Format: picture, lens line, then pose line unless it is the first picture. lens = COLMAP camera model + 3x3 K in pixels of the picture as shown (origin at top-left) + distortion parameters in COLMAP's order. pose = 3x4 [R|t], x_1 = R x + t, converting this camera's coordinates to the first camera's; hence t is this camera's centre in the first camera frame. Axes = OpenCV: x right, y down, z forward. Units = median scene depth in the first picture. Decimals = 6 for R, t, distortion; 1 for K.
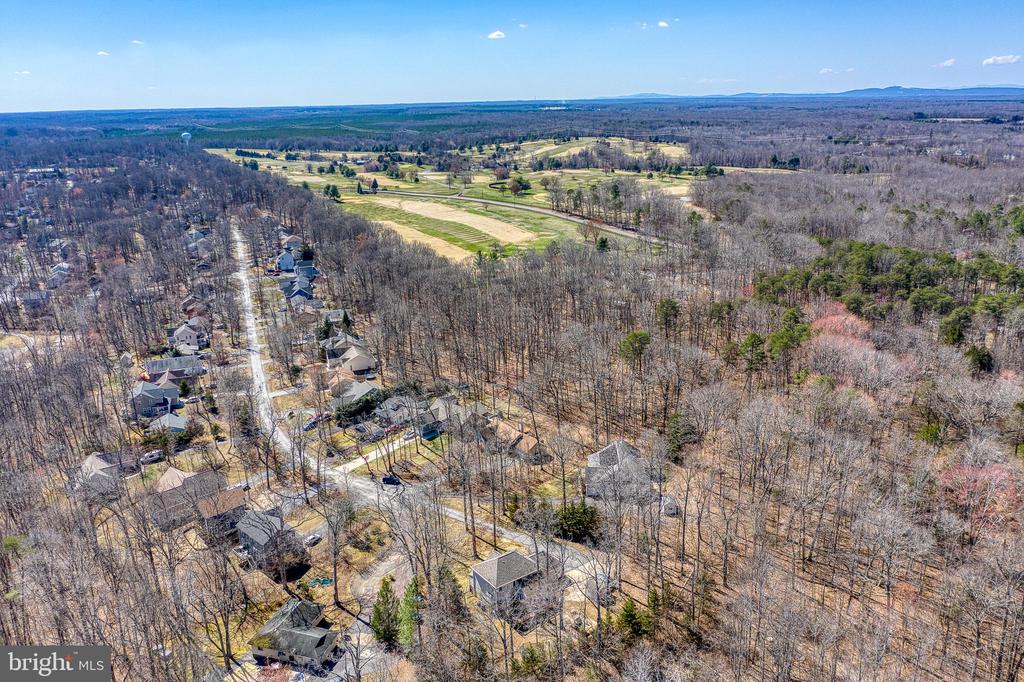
lens RADIAL K [[784.3, 0, 512.0], [0, 784.3, 341.0], [0, 0, 1]] dist [-0.000991, 0.000342]
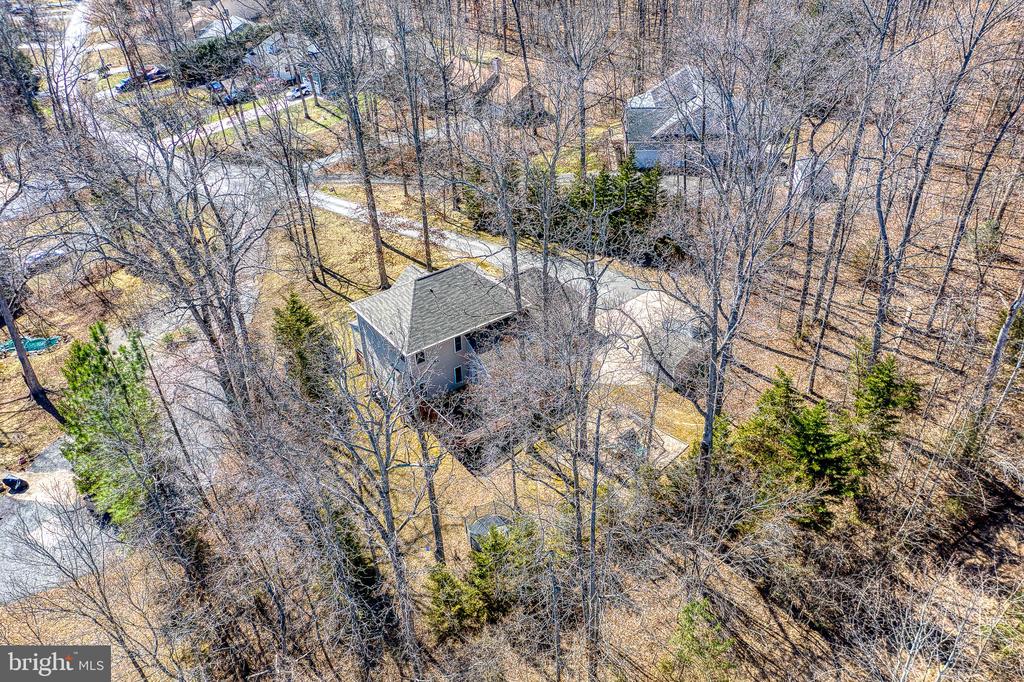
lens RADIAL K [[784.3, 0, 512.0], [0, 784.3, 341.0], [0, 0, 1]] dist [-0.000991, 0.000342]
pose [[0.999990, -0.003744, 0.002603, 0.026150], [0.002894, 0.962244, 0.272175, 0.188646], [-0.003524, -0.272164, 0.962244, 0.580918]]
